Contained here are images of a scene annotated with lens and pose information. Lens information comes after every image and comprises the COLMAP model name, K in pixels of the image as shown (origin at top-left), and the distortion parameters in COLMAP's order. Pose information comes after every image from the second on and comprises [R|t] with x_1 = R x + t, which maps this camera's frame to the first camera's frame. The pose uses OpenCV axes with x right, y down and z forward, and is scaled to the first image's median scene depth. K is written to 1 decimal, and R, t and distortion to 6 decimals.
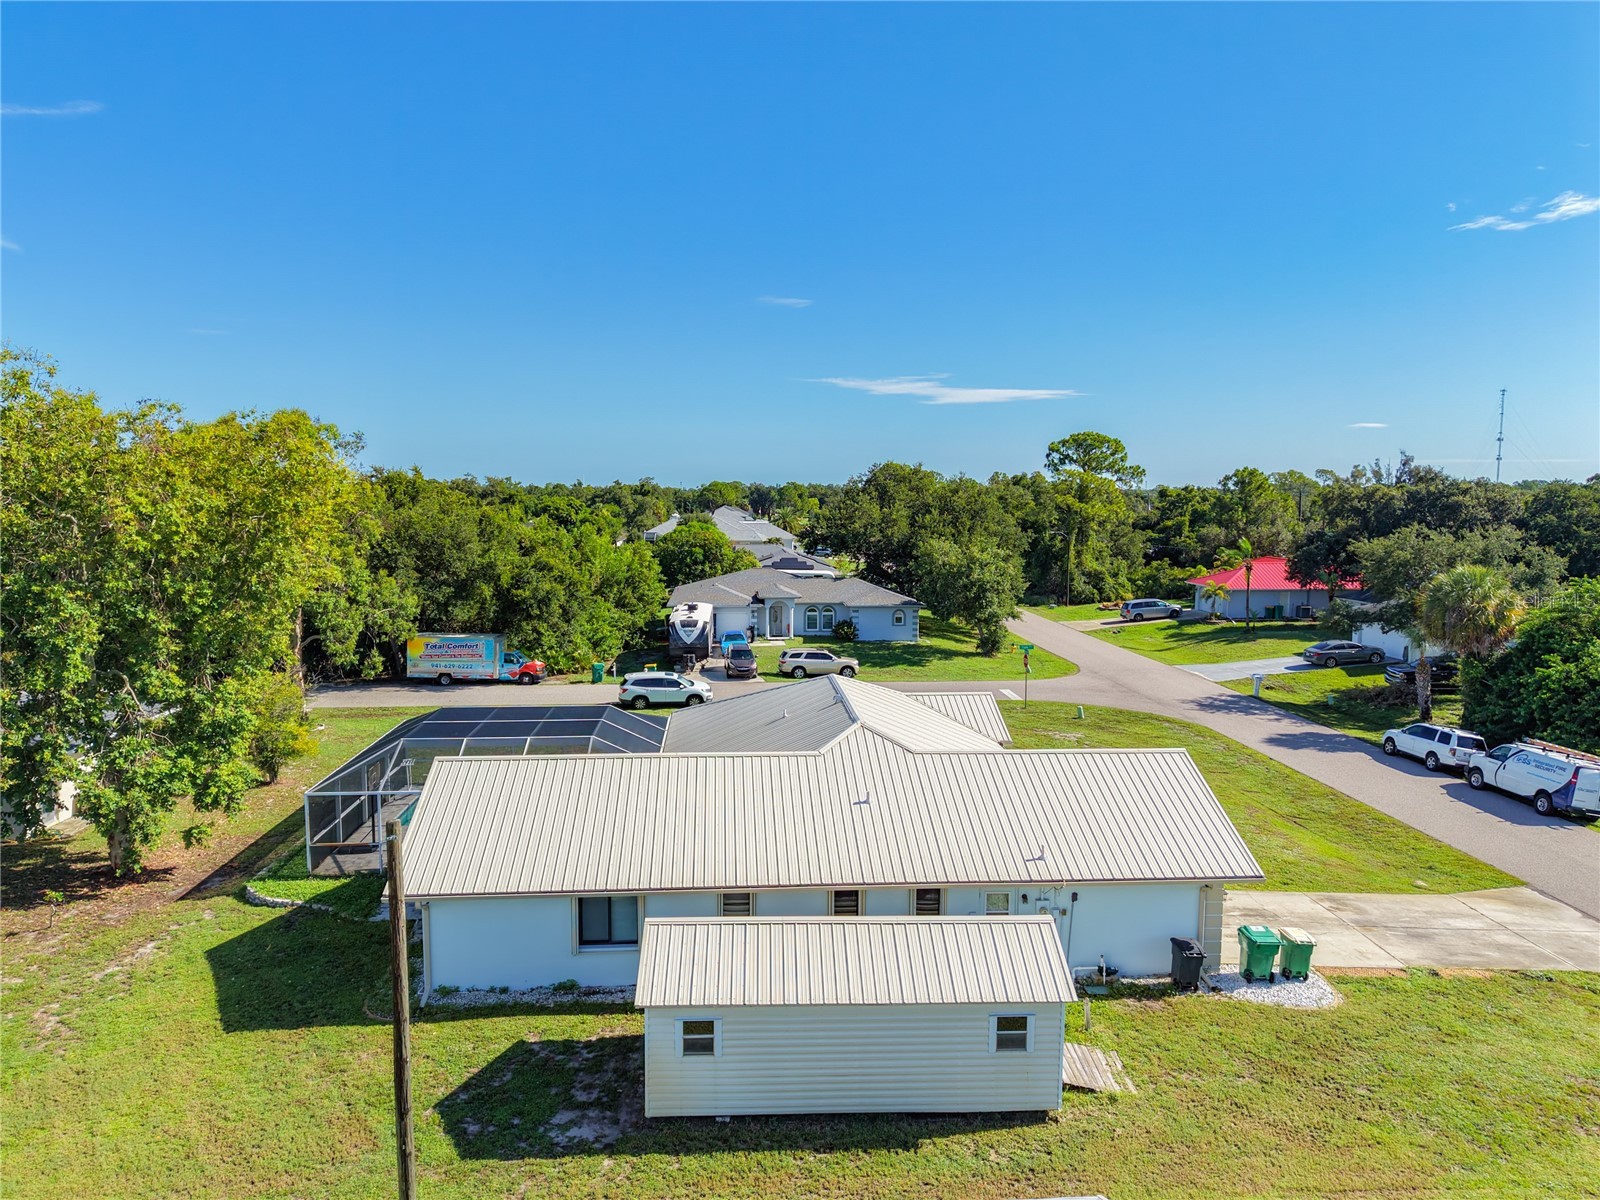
lens RADIAL K [[1091.0, 0, 799.3], [0, 1091.0, 559.7], [0, 0, 1]] dist [0.027232, -0.022406]
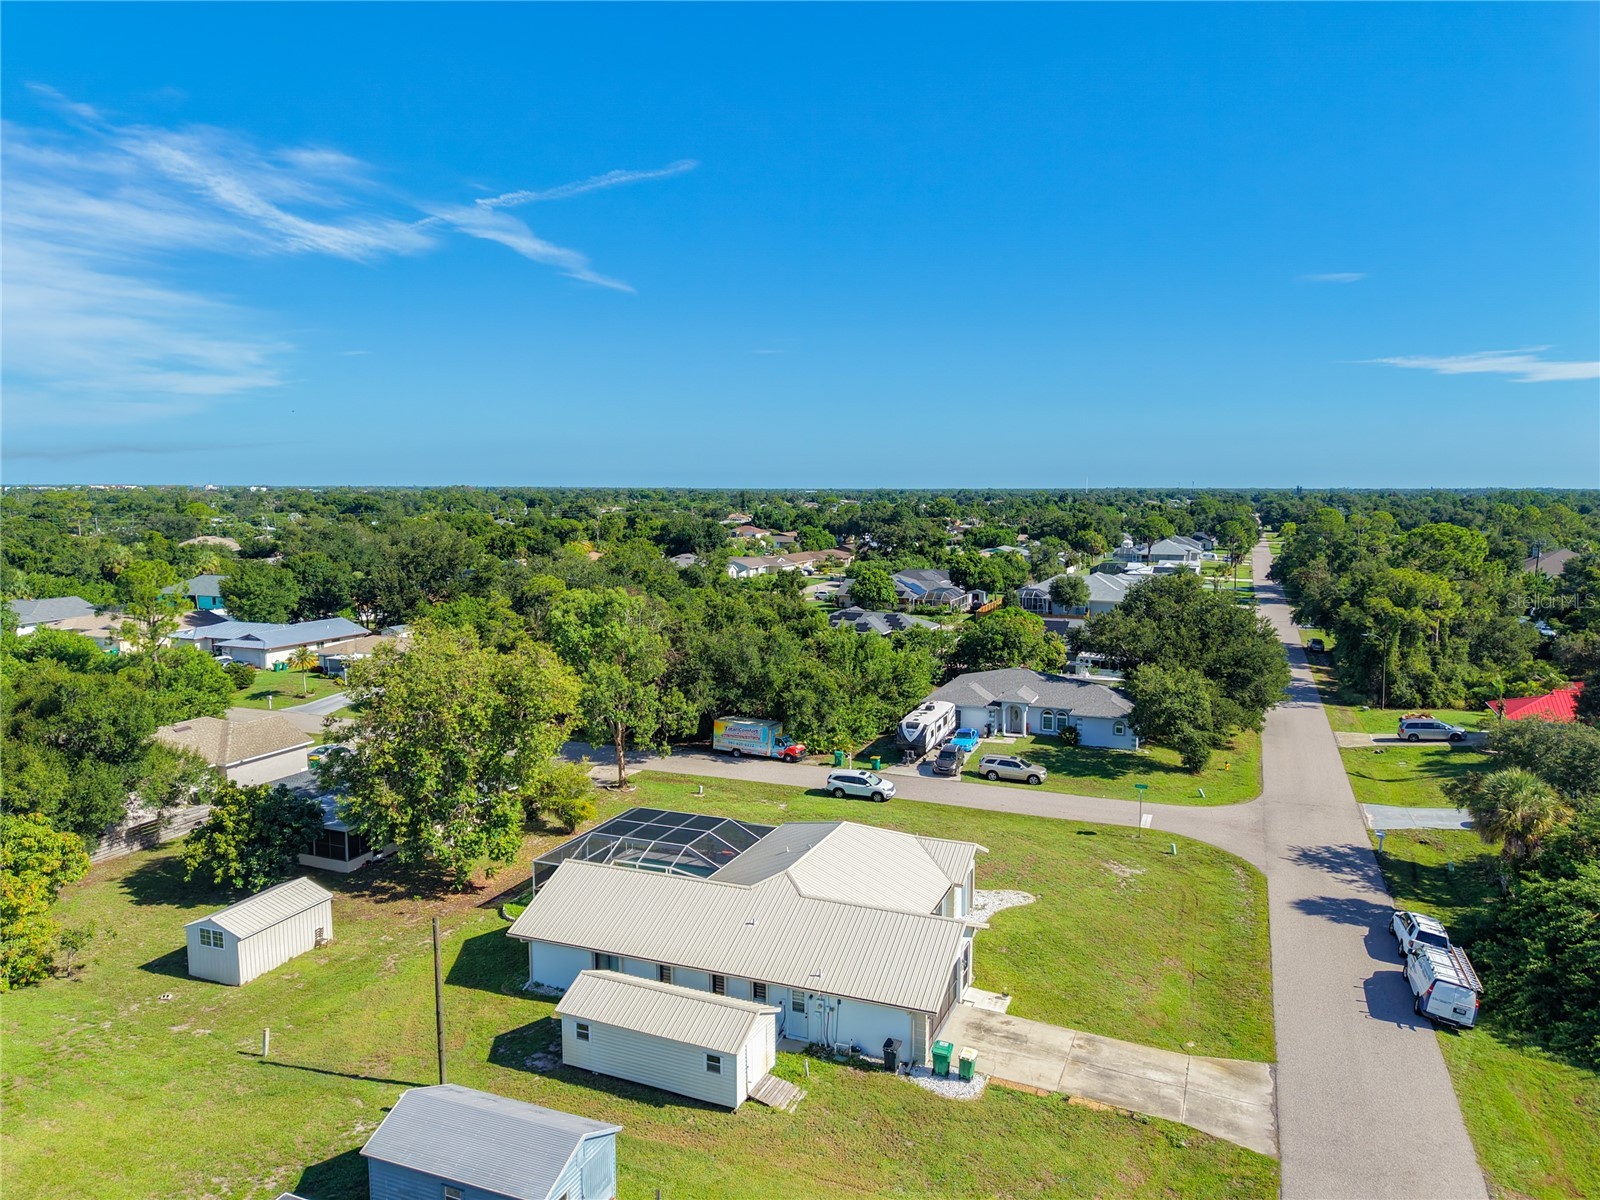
lens RADIAL K [[1092.9, 0, 797.2], [0, 1092.9, 558.5], [0, 0, 1]] dist [0.027409, -0.022862]
pose [[0.894441, 0.024675, -0.446504, 0.723716], [-0.023473, 0.999691, 0.008223, -0.305355], [0.446569, 0.003126, 0.894744, -0.434934]]
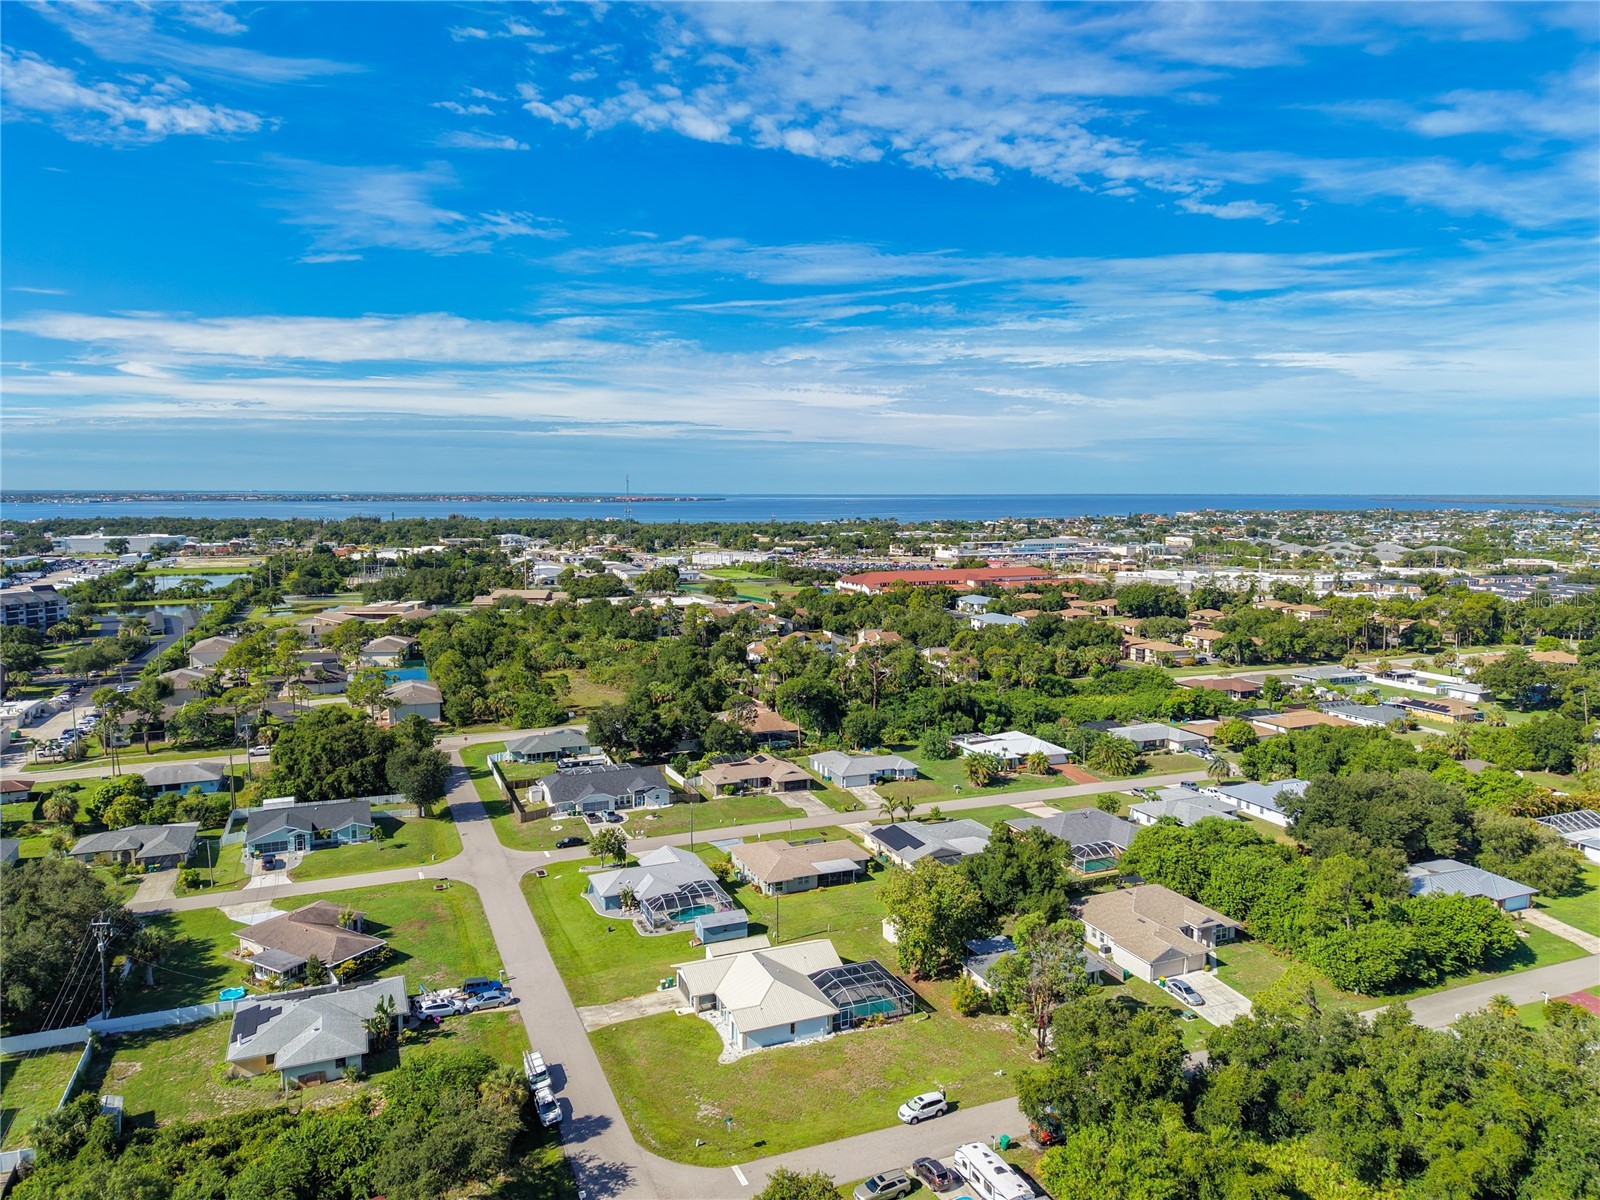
lens RADIAL K [[1085.9, 0, 793.9], [0, 1085.9, 595.1], [0, 0, 1]] dist [0.054497, -0.041256]
pose [[-0.949714, 0.026458, -0.311998, 1.118652], [-0.023432, 0.987624, 0.155081, -1.785088], [0.312239, 0.154594, -0.937341, 4.507193]]
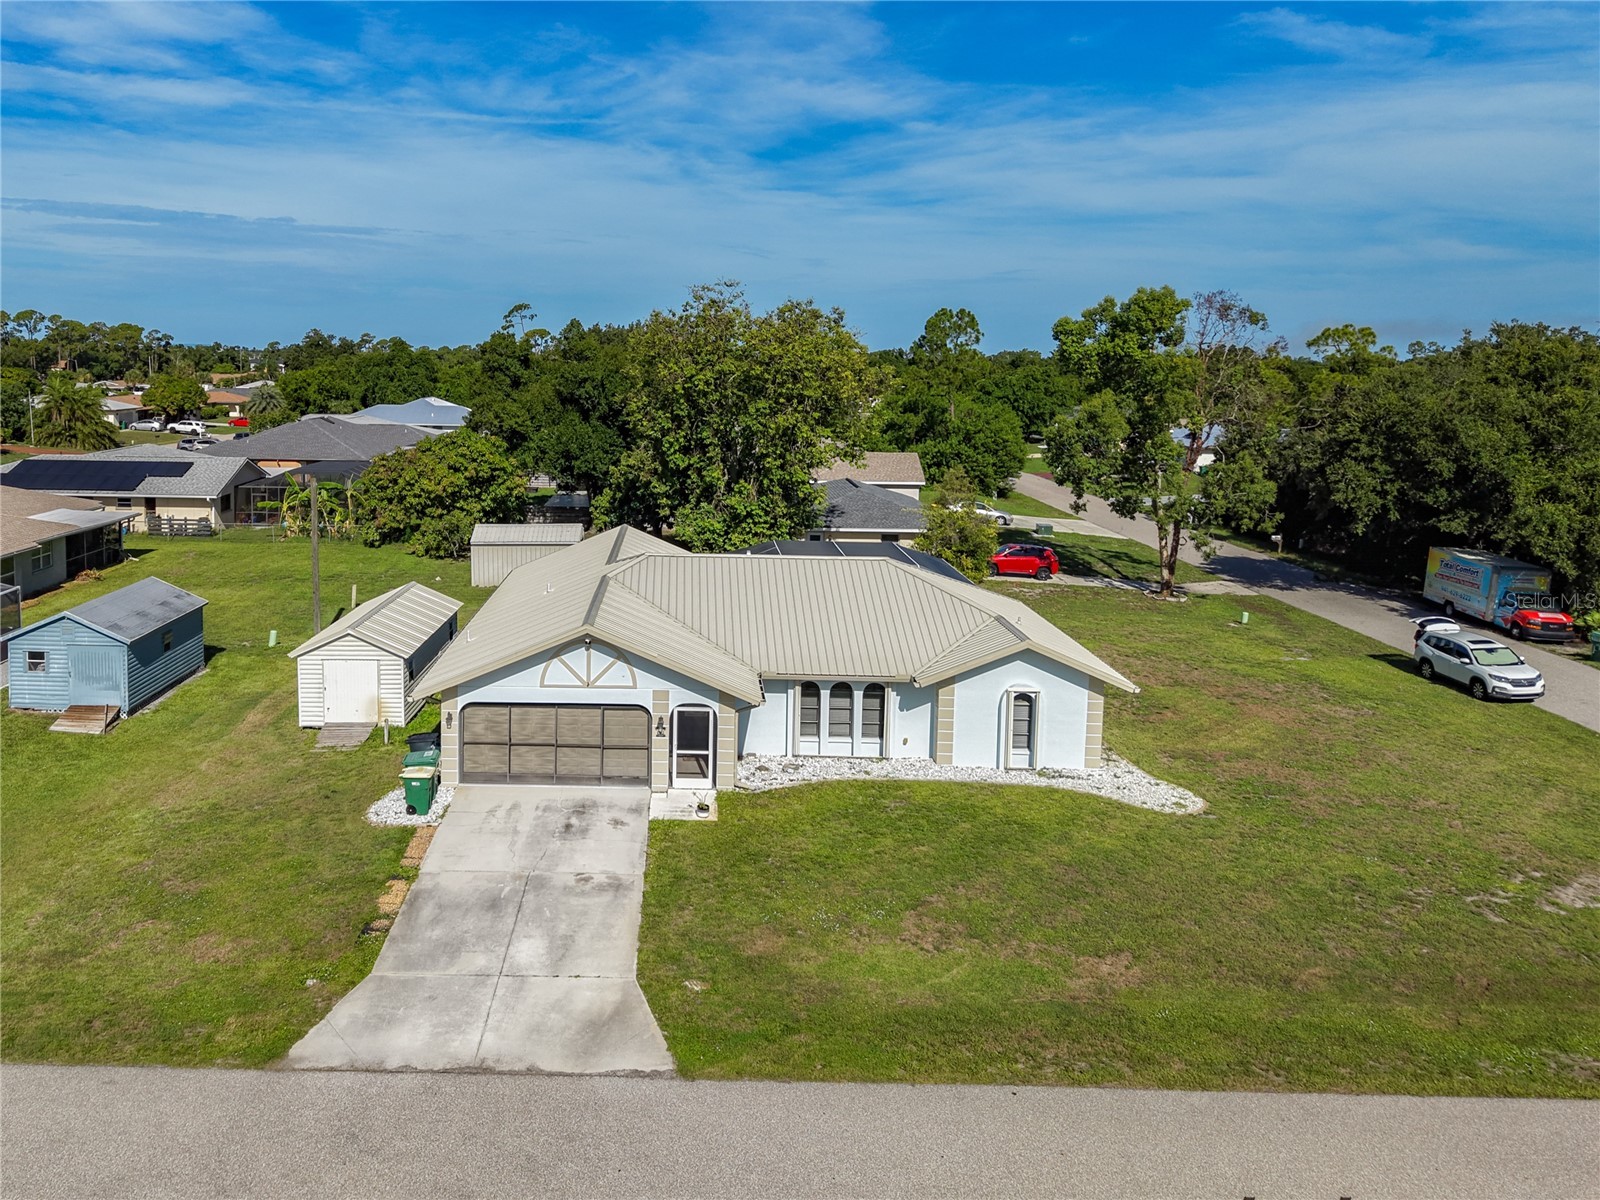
lens RADIAL K [[1339.1, 0, 696.3], [0, 1339.1, 473.1], [0, 0, 1]] dist [0.026362, -0.034234]
pose [[-0.068203, 0.088765, -0.993715, 1.288156], [-0.089131, 0.991509, 0.094685, -0.060073], [0.993682, 0.095029, -0.059712, 1.016213]]
